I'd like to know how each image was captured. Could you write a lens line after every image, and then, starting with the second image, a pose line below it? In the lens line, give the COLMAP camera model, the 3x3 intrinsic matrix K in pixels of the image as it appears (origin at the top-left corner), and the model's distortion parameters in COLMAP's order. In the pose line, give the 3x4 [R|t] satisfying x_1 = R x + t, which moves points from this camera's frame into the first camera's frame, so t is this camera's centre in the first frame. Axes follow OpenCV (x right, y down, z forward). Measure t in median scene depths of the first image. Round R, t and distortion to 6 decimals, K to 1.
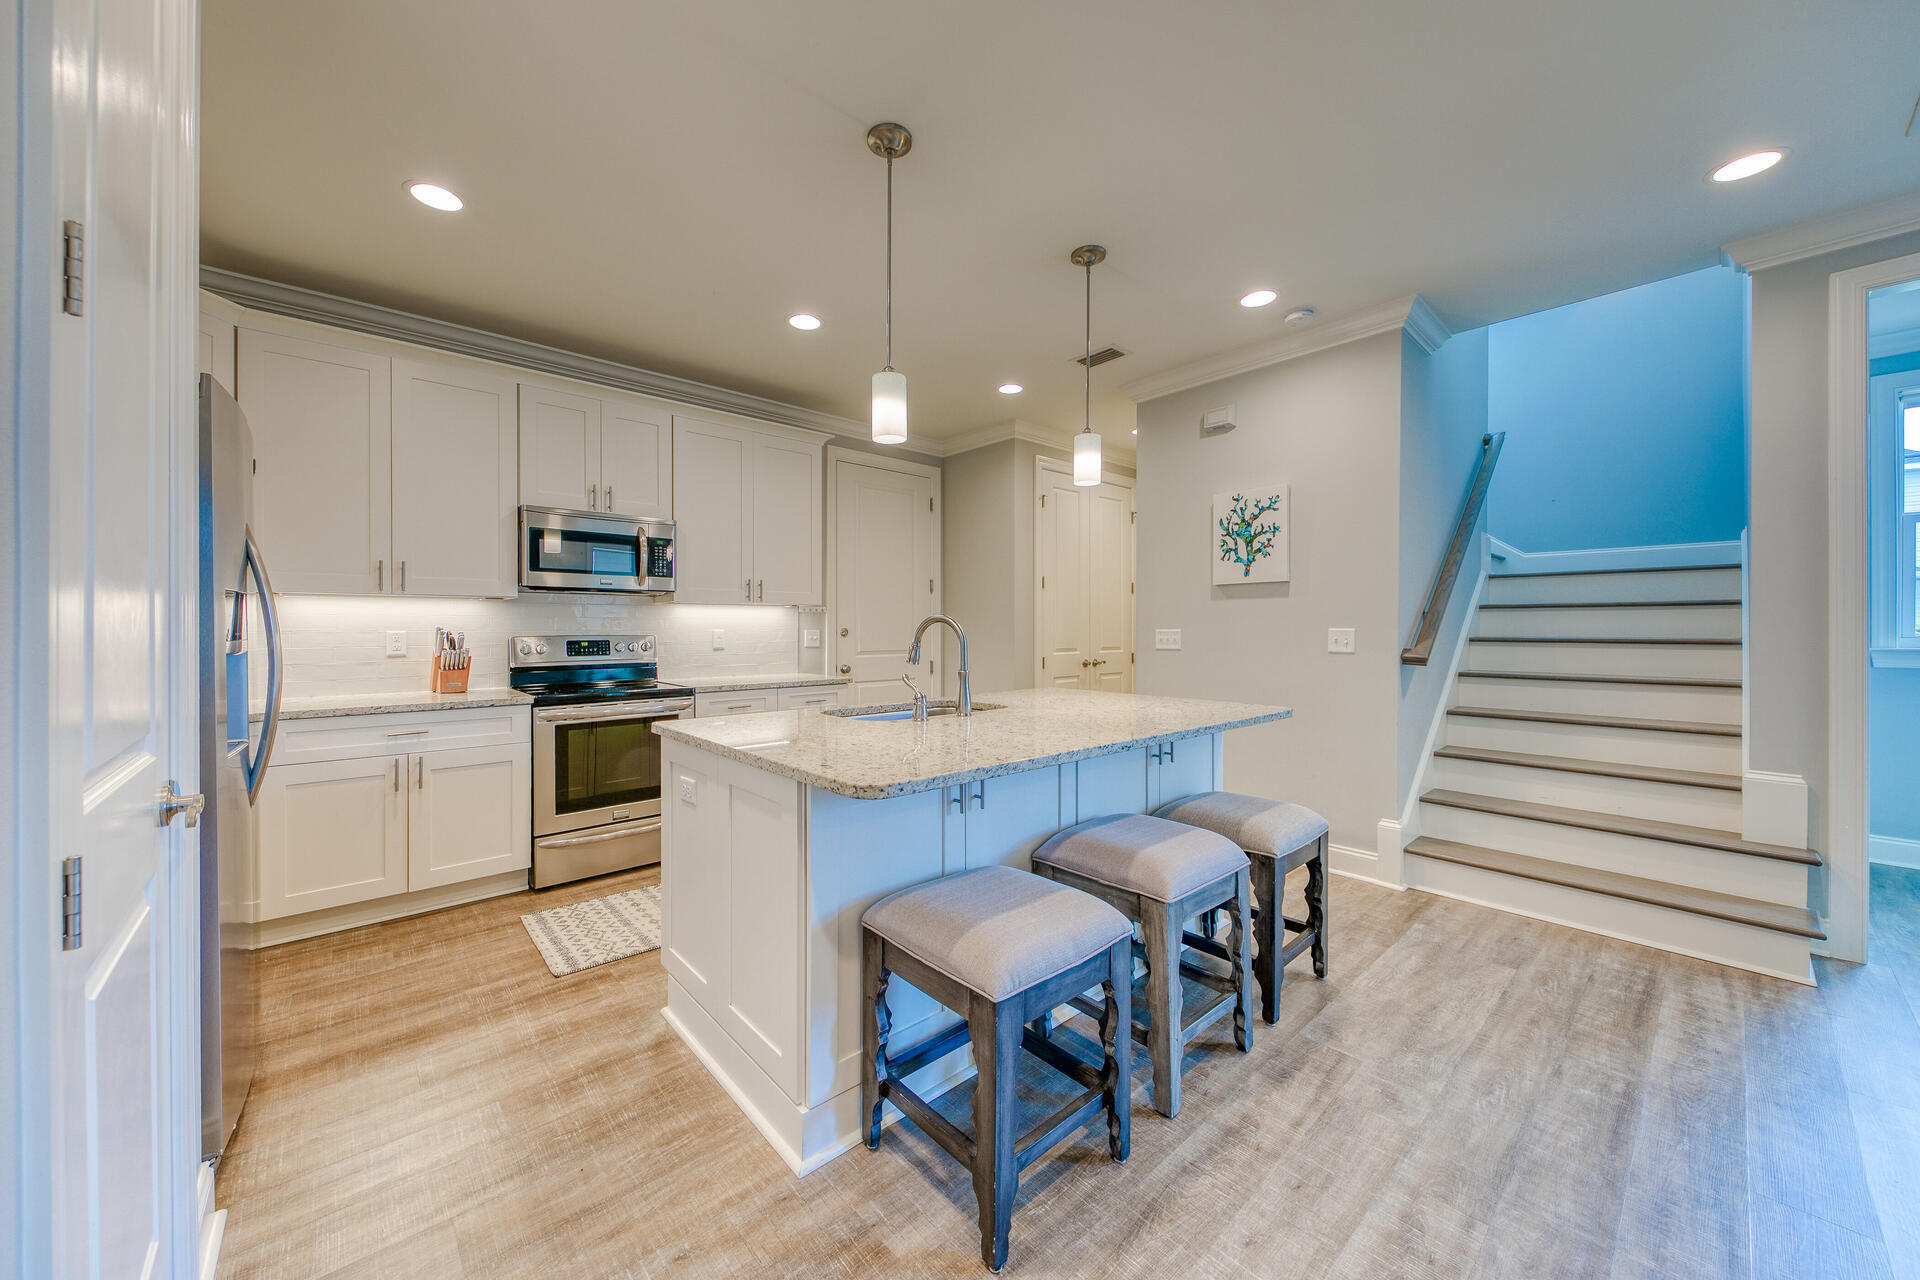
lens RADIAL K [[682.7, 0, 942.2], [0, 682.7, 639.0], [0, 0, 1]] dist [-0.000633, -0.000482]
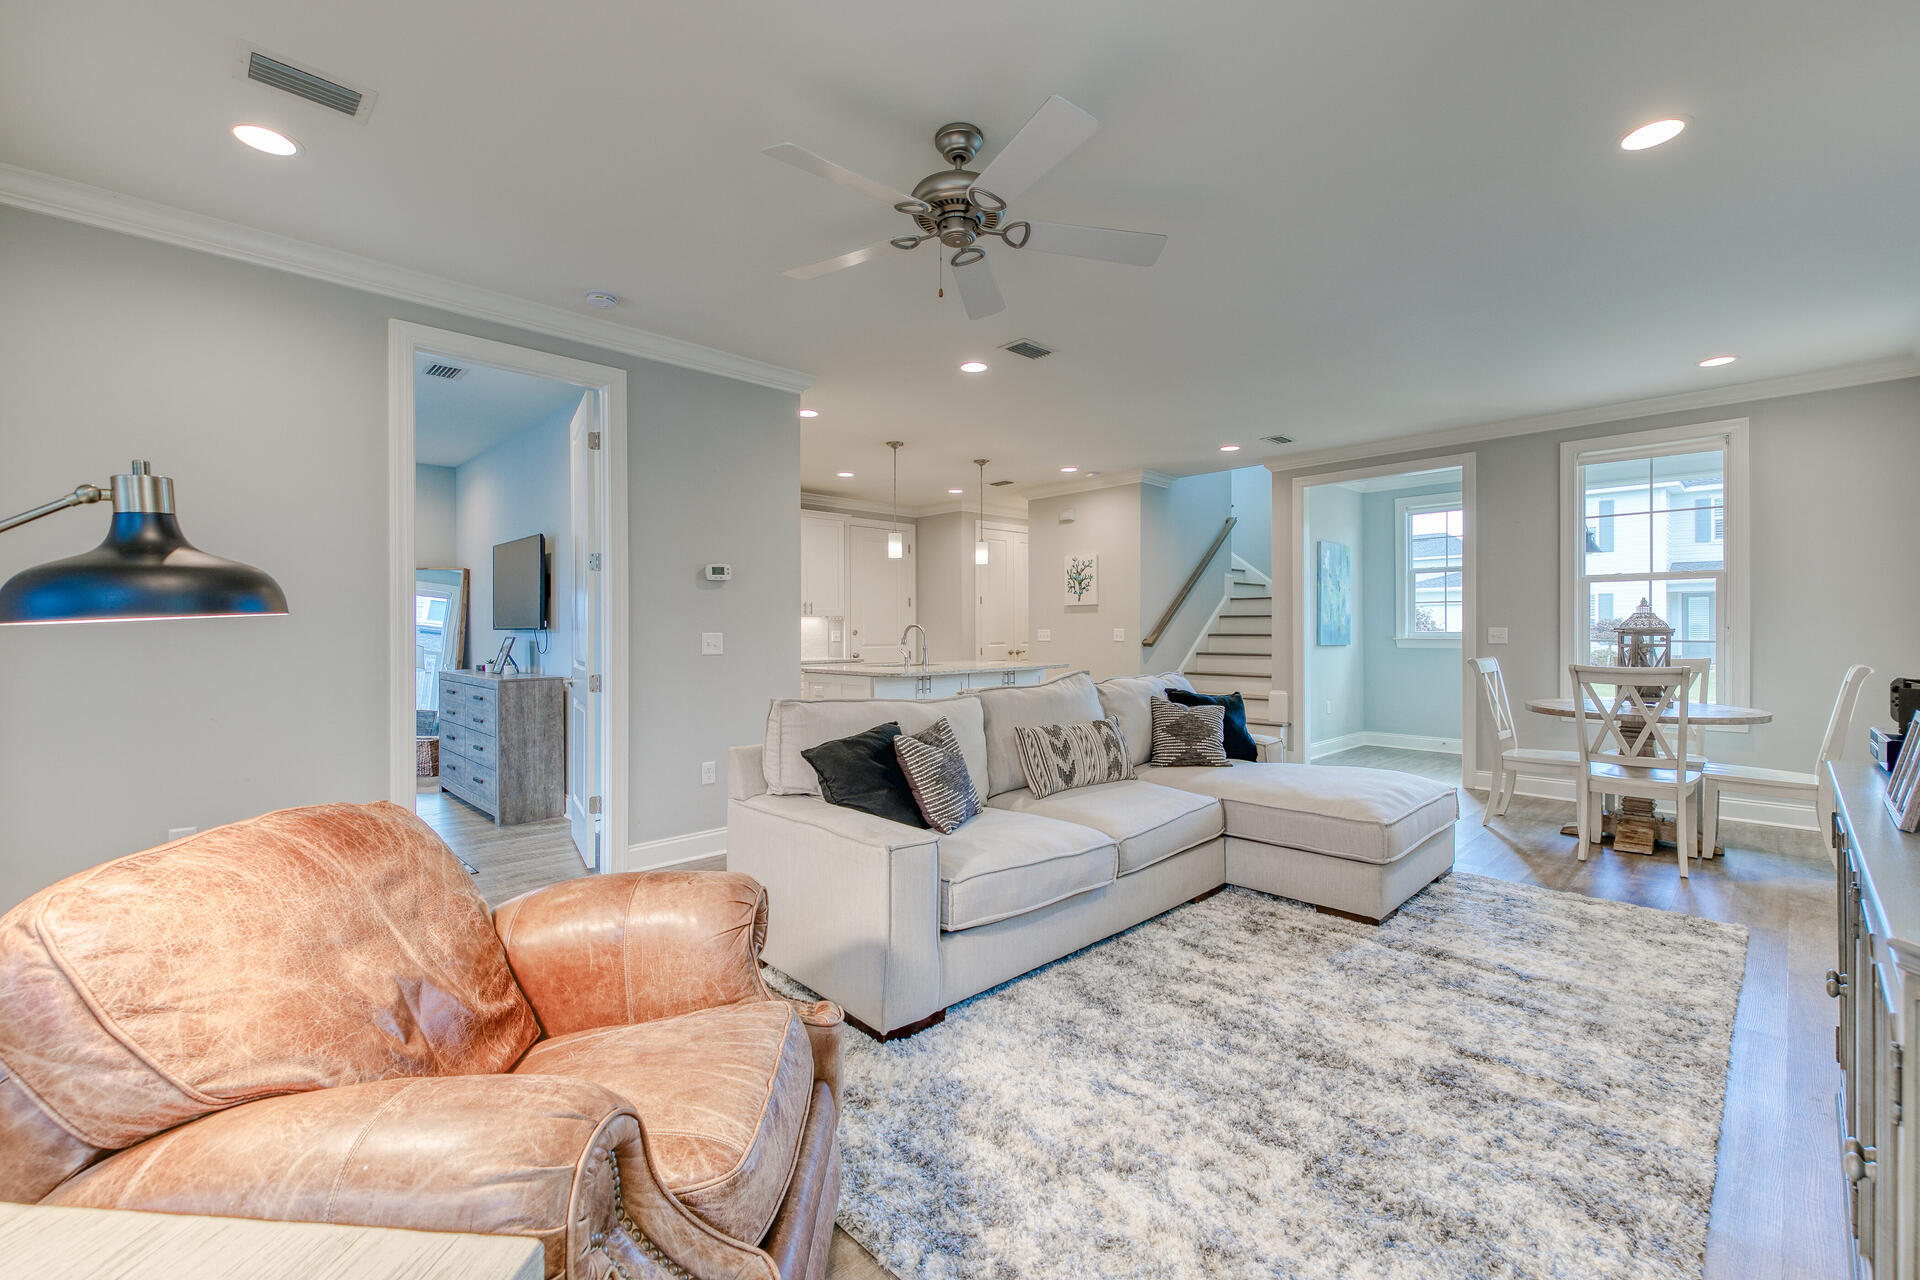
lens RADIAL K [[682.7, 0, 942.2], [0, 682.7, 639.0], [0, 0, 1]] dist [-0.000633, -0.000482]
pose [[0.999403, -0.003998, 0.034329, 0.006468], [0.004049, 0.999991, -0.001393, 0.012341], [-0.034323, 0.001532, 0.999410, -0.873698]]
